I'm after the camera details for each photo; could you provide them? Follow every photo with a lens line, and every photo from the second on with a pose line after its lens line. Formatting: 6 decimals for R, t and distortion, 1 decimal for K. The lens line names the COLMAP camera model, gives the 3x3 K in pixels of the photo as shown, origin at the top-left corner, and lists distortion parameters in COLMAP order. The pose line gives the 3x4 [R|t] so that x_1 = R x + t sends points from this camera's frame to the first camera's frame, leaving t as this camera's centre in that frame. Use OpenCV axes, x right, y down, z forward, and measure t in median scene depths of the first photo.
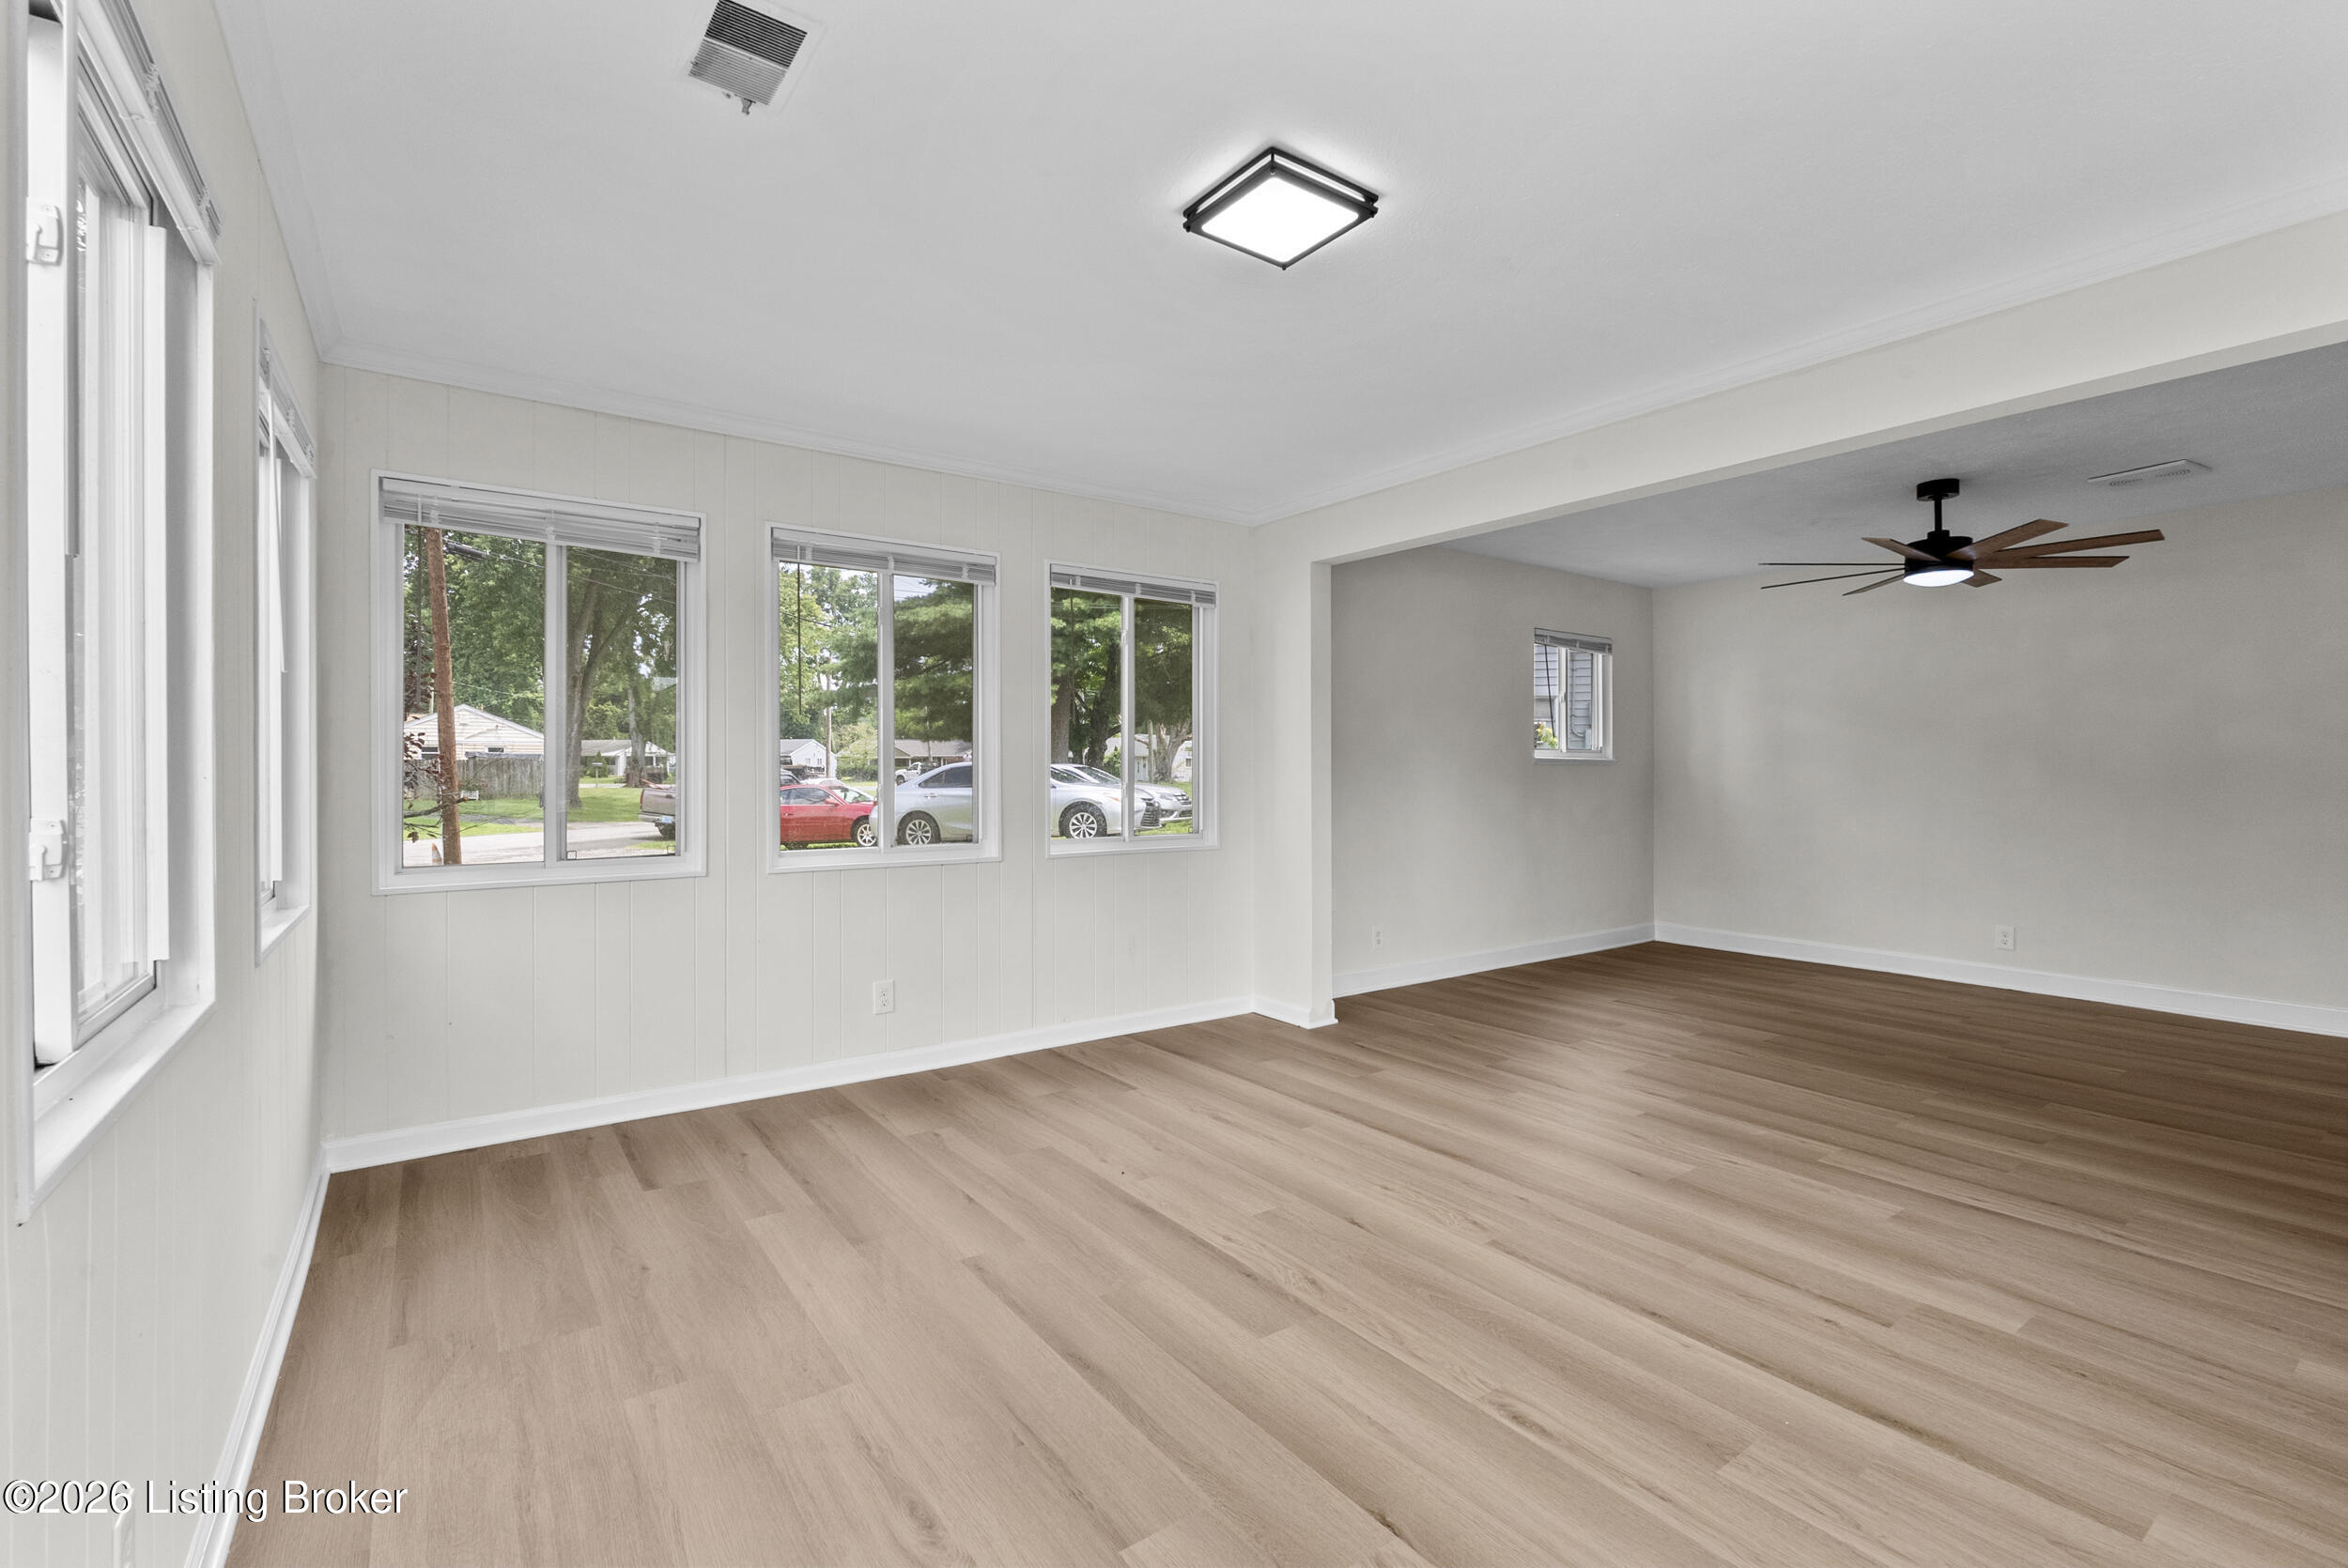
lens RADIAL K [[1026.7, 0, 1173.9], [0, 1026.7, 768.5], [0, 0, 1]] dist [0.000284, 0.000108]
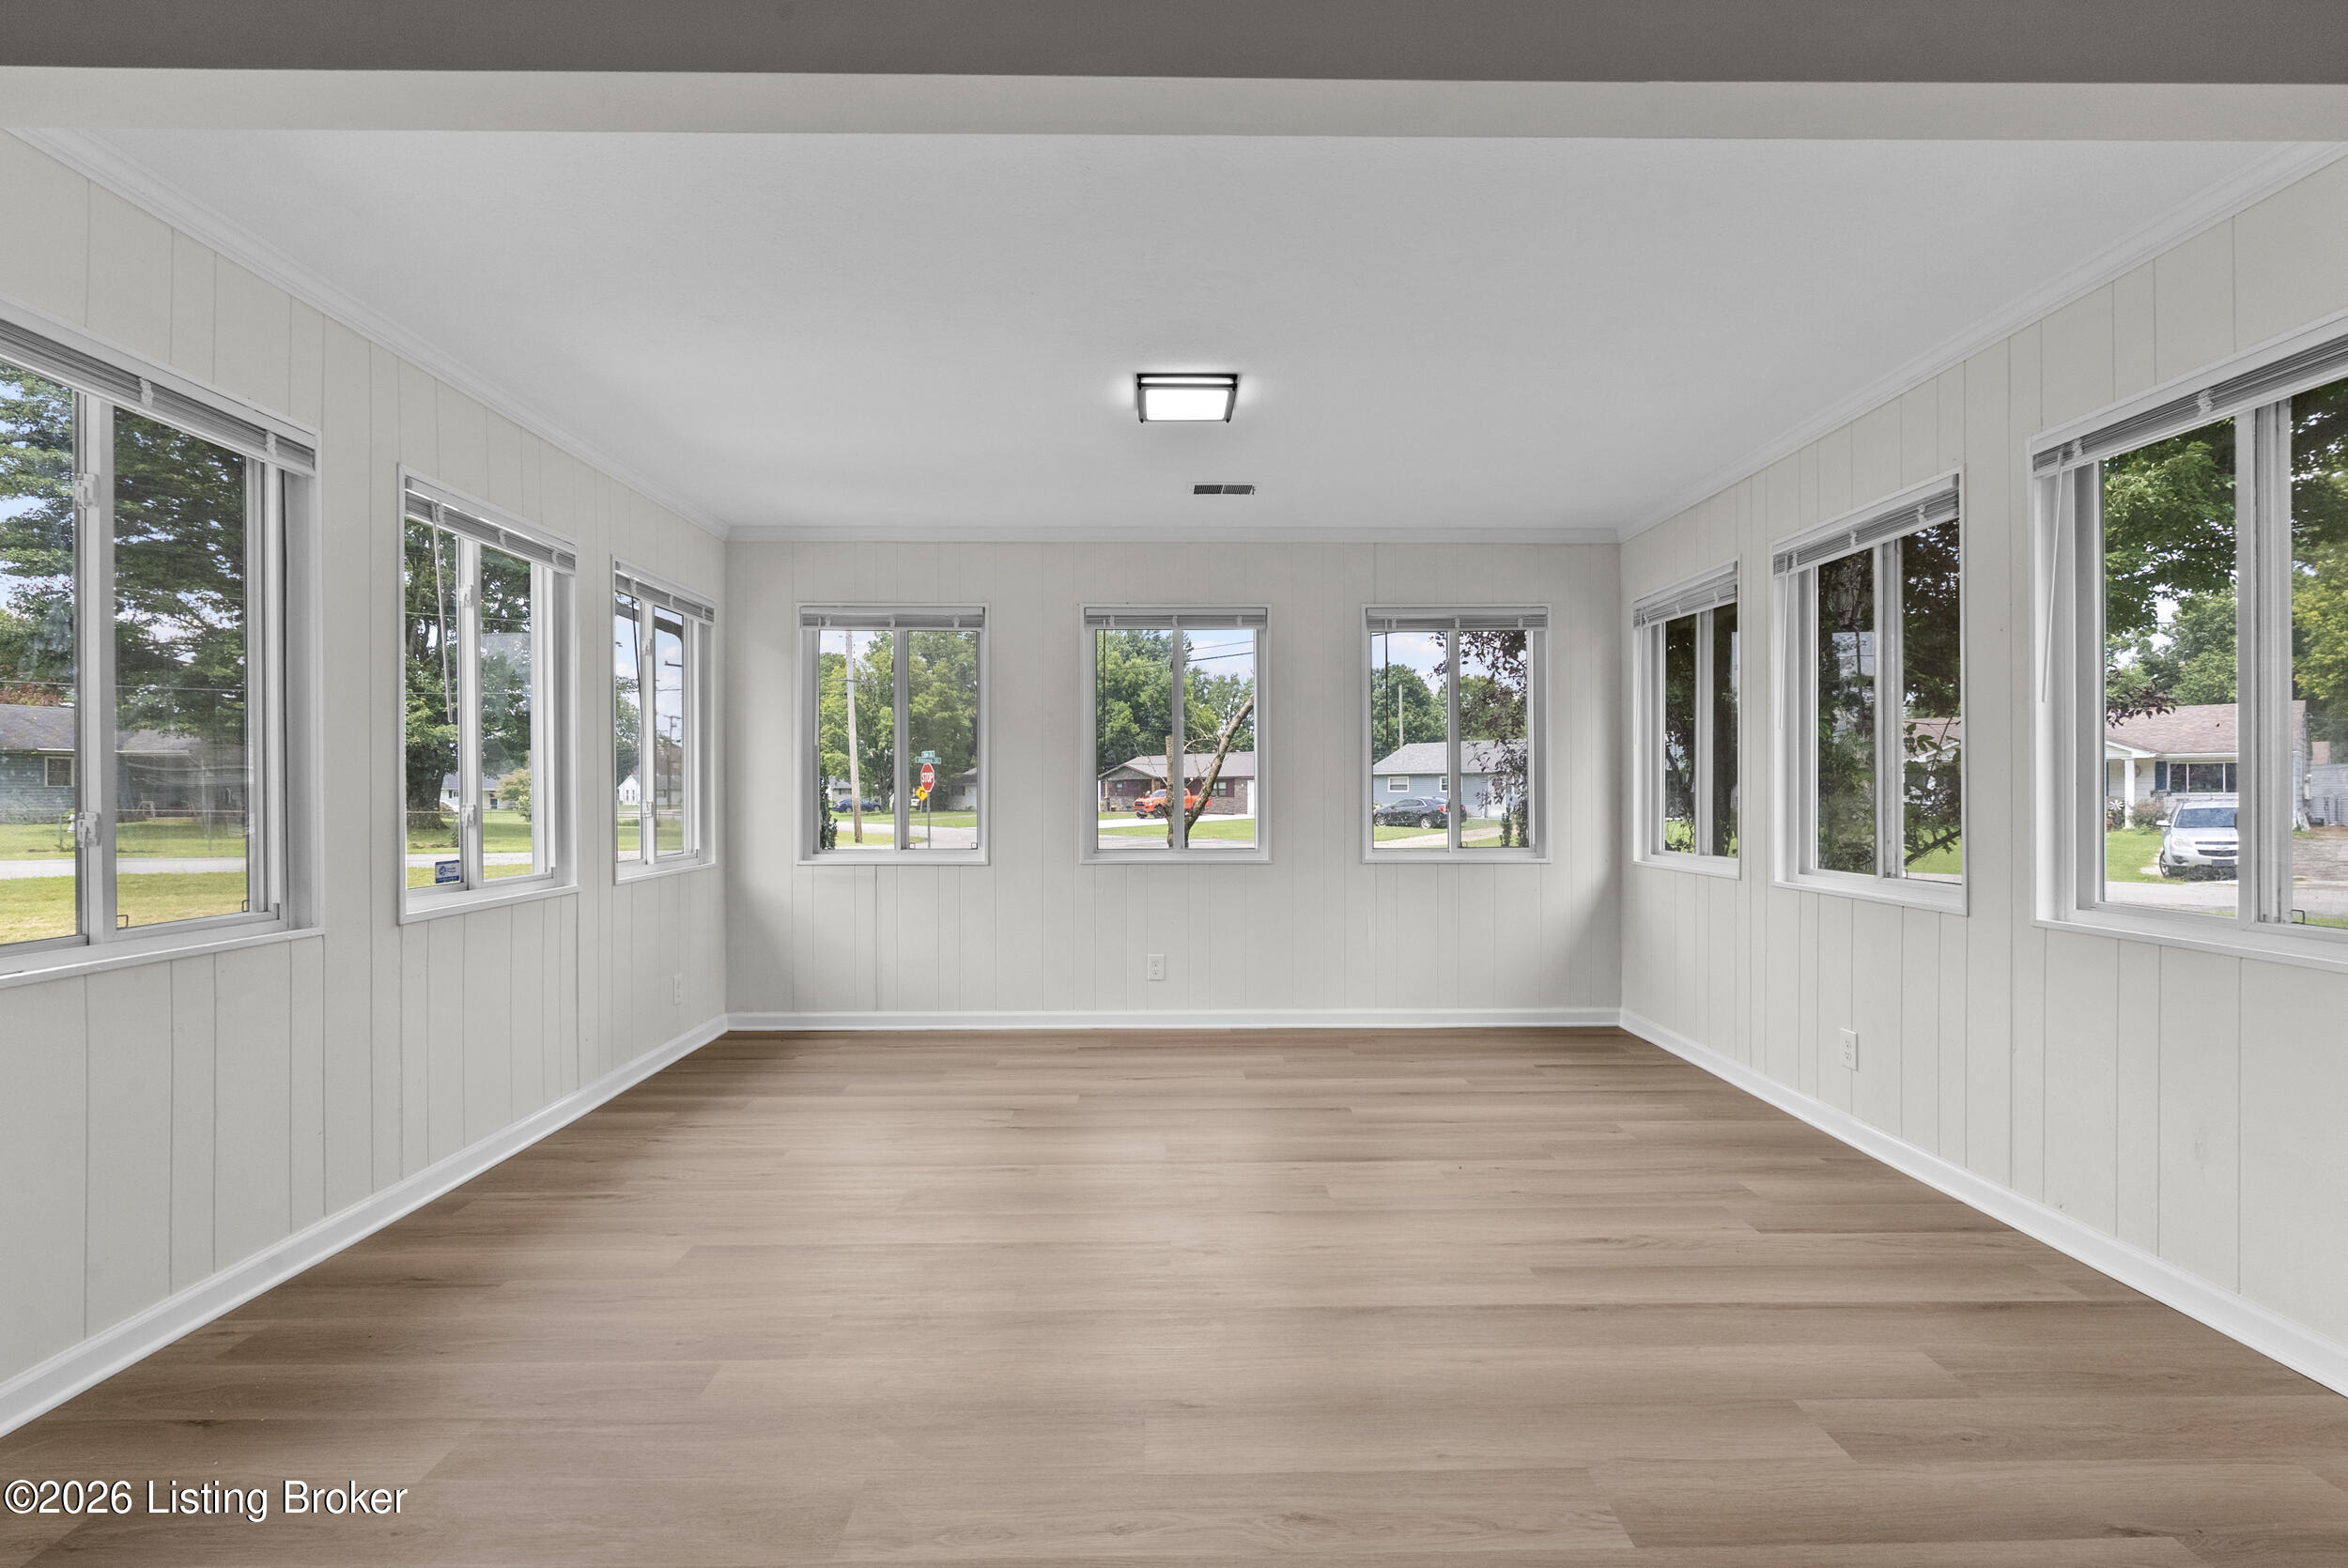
lens RADIAL K [[1030.6, 0, 1164.8], [0, 1030.6, 796.9], [0, 0, 1]] dist [-0.005017, -0.000354]
pose [[-0.573636, 0.005726, -0.819090, 1.002596], [0.004670, 0.999982, 0.003720, 0.012221], [0.819097, -0.001692, -0.573653, 1.388539]]
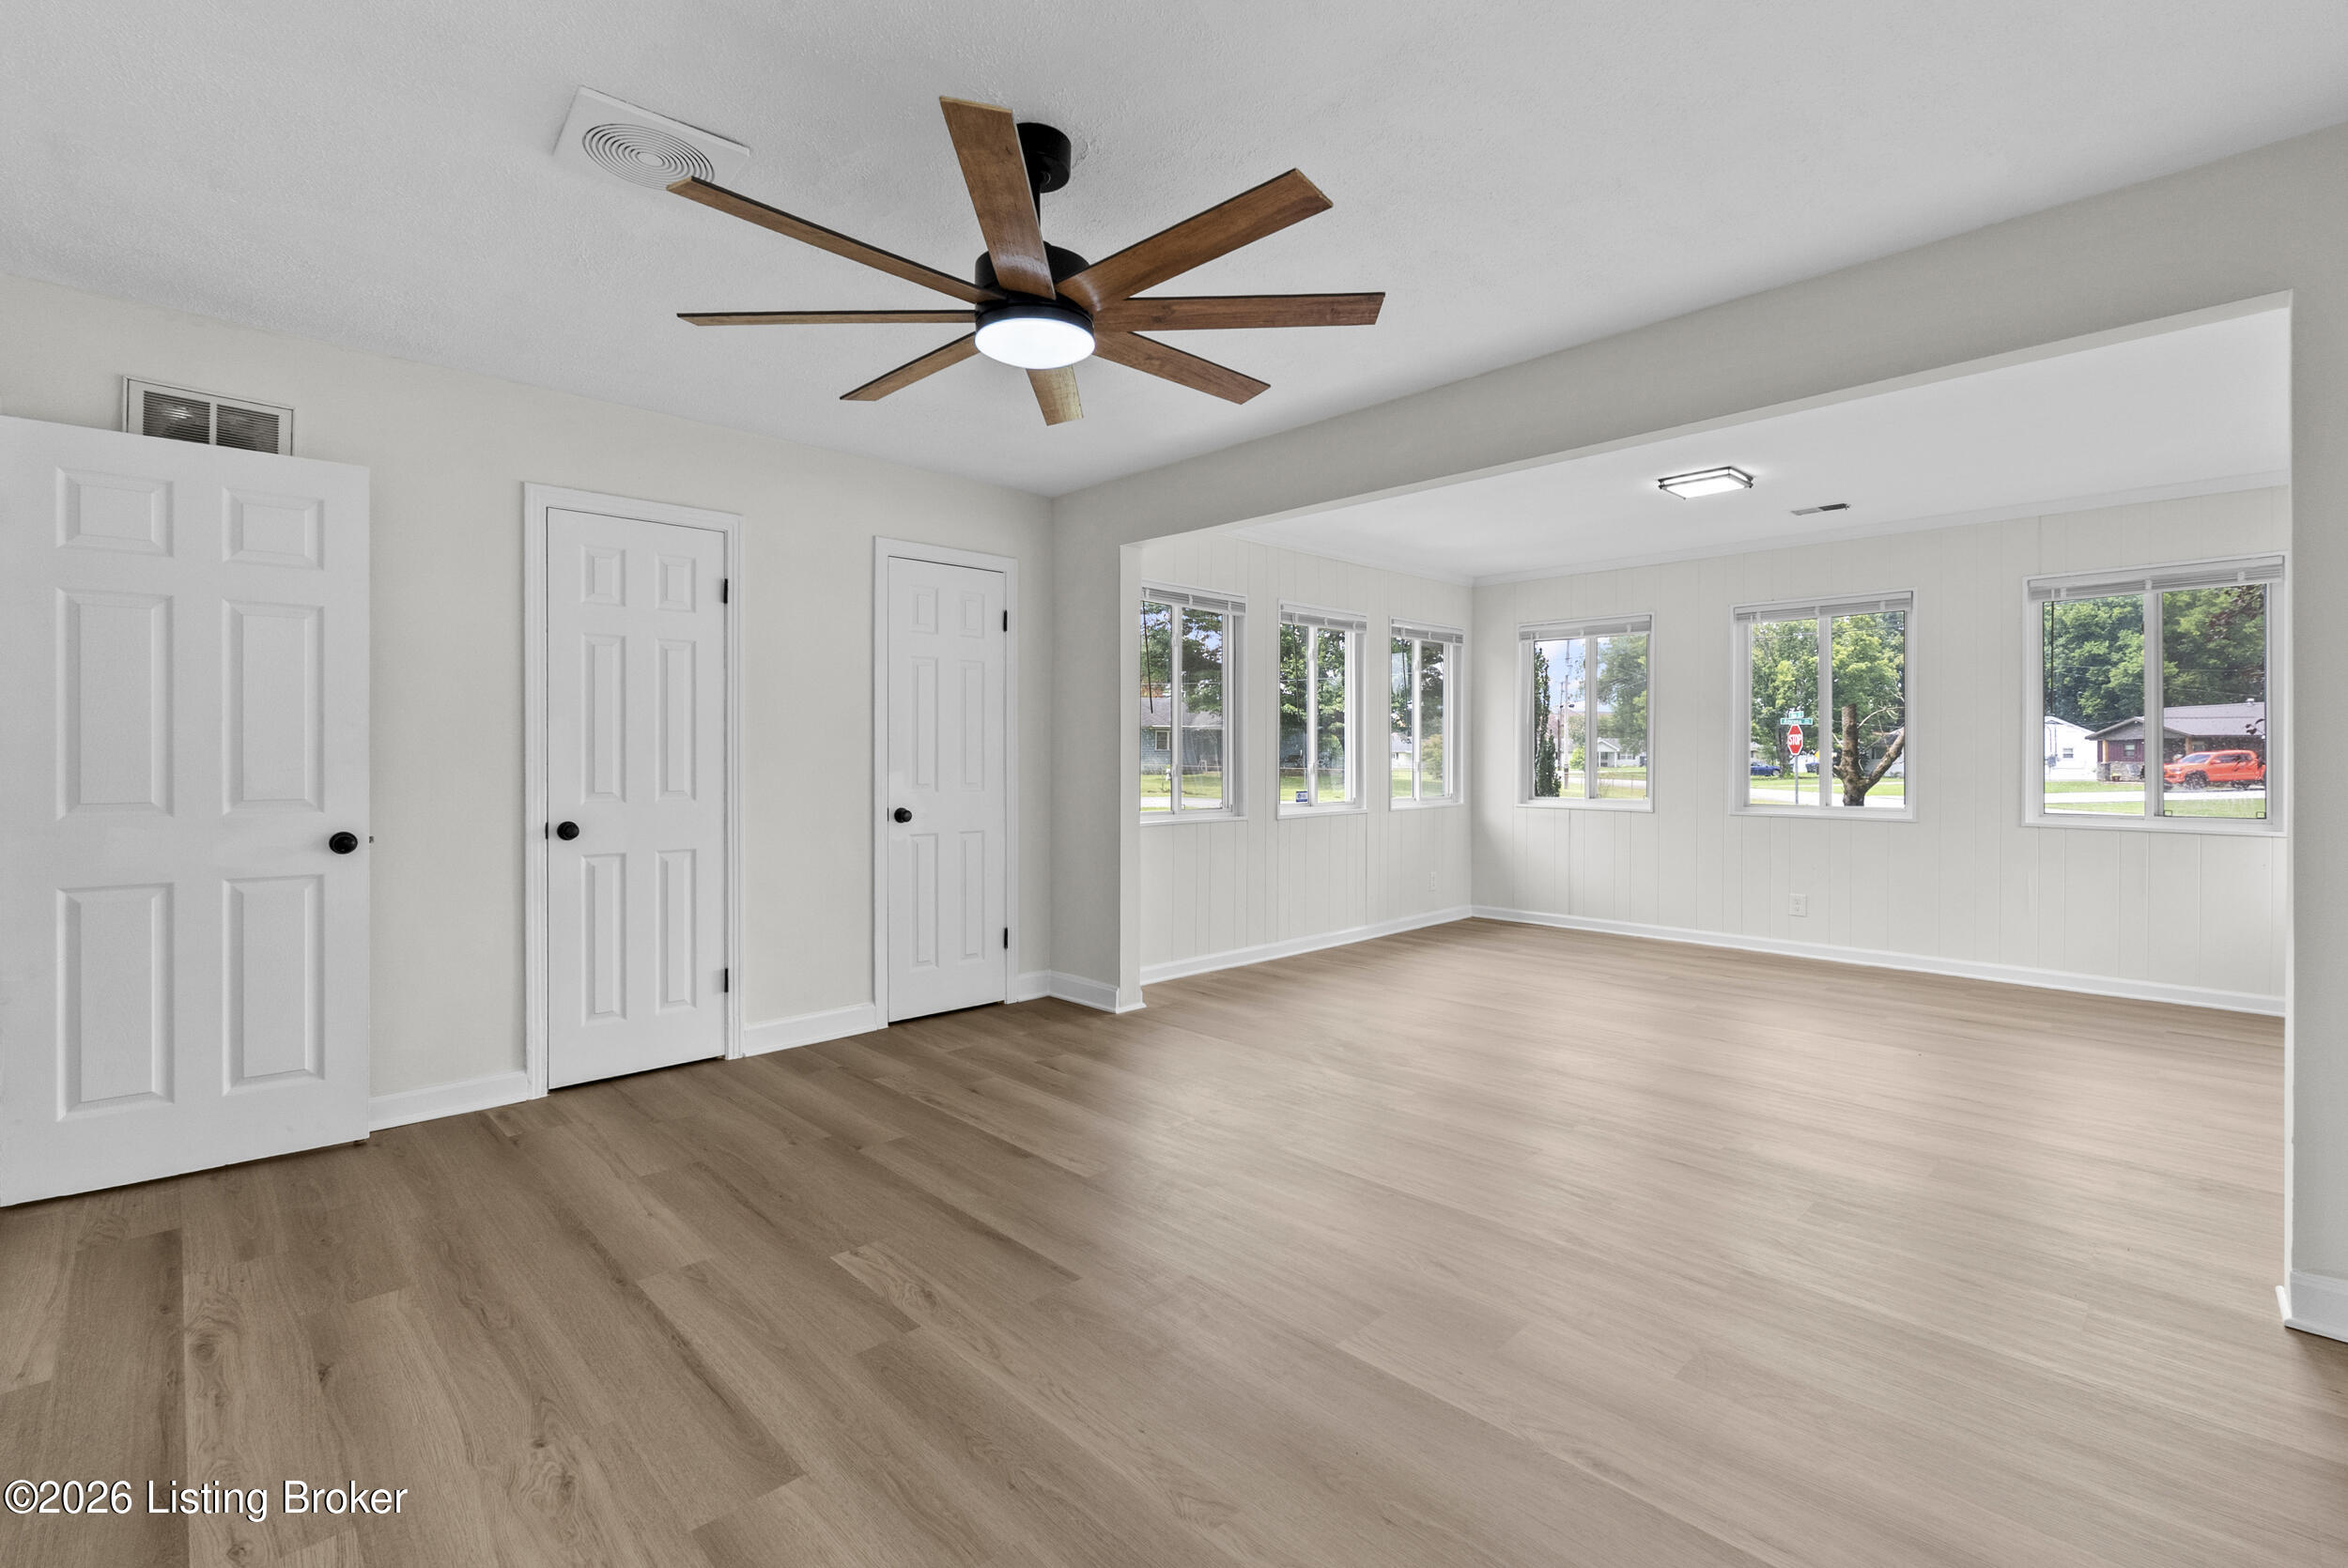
lens RADIAL K [[1054.0, 0, 1172.3], [0, 1054.0, 776.0], [0, 0, 1]] dist [-0.004332, -0.000283]
pose [[-0.989243, 0.003263, -0.146246, 1.131303], [0.000706, 0.999846, 0.017534, 0.010441], [0.146281, 0.017242, -0.989093, 2.256447]]
